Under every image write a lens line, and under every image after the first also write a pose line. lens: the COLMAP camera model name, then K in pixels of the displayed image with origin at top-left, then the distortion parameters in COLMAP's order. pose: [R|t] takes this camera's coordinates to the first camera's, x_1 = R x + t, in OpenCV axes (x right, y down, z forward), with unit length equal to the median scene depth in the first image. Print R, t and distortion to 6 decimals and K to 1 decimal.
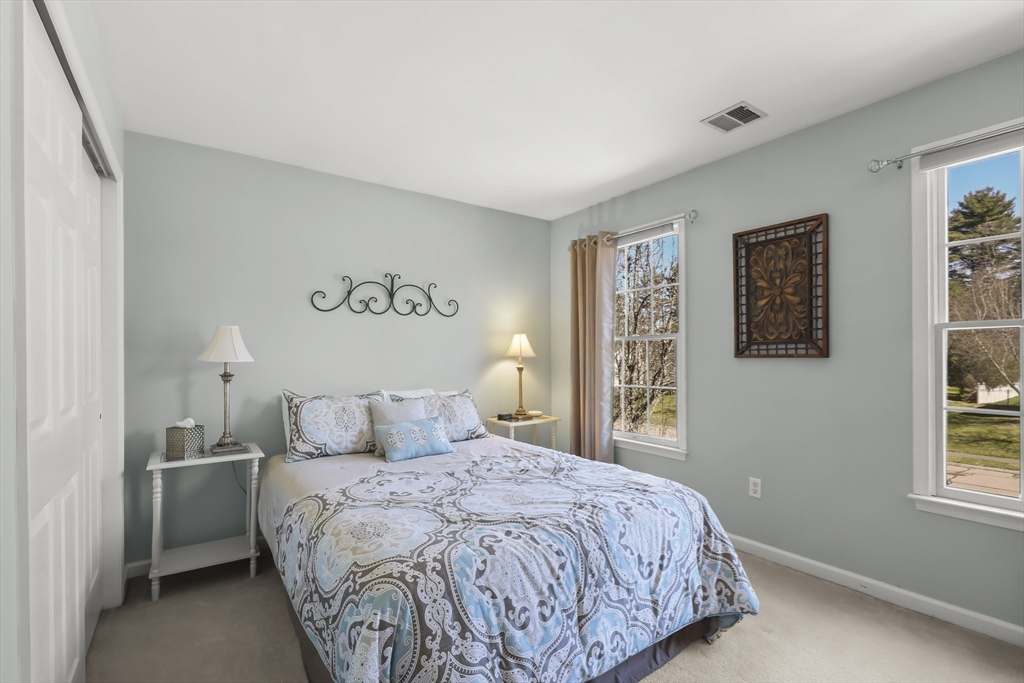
lens RADIAL K [[465.1, 0, 514.9], [0, 465.1, 349.7], [0, 0, 1]] dist [0.005727, -0.000769]
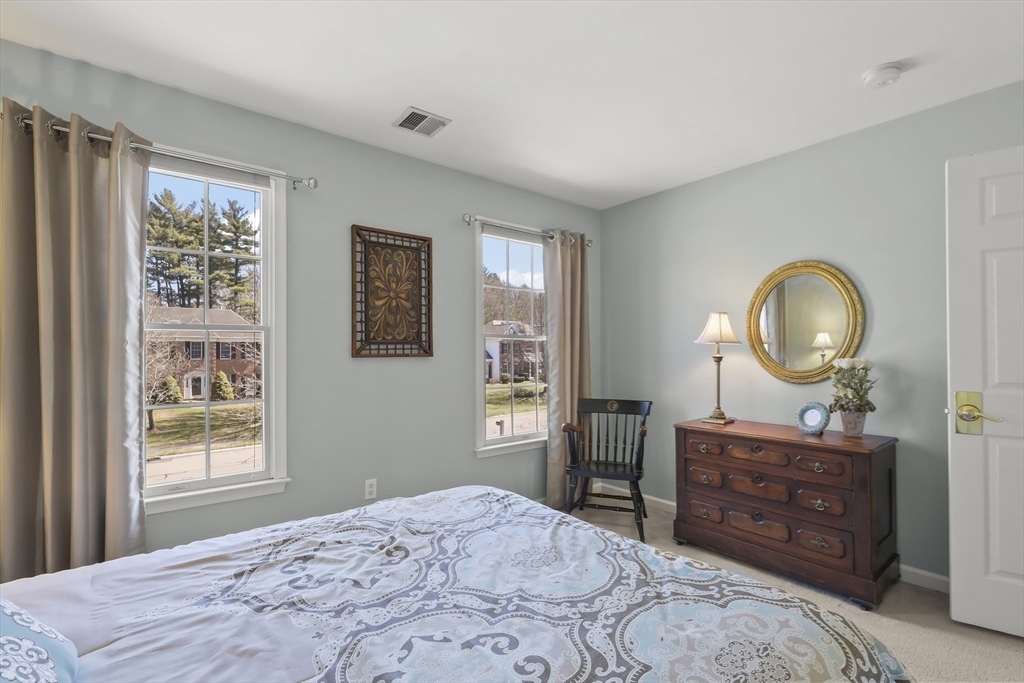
lens RADIAL K [[465.1, 0, 513.5], [0, 465.1, 348.2], [0, 0, 1]] dist [0.005727, -0.000769]
pose [[-0.048731, 0.016389, 0.998677, -0.528008], [-0.005450, 0.999846, -0.016674, 0.013478], [-0.998797, -0.006255, -0.048635, 0.809664]]
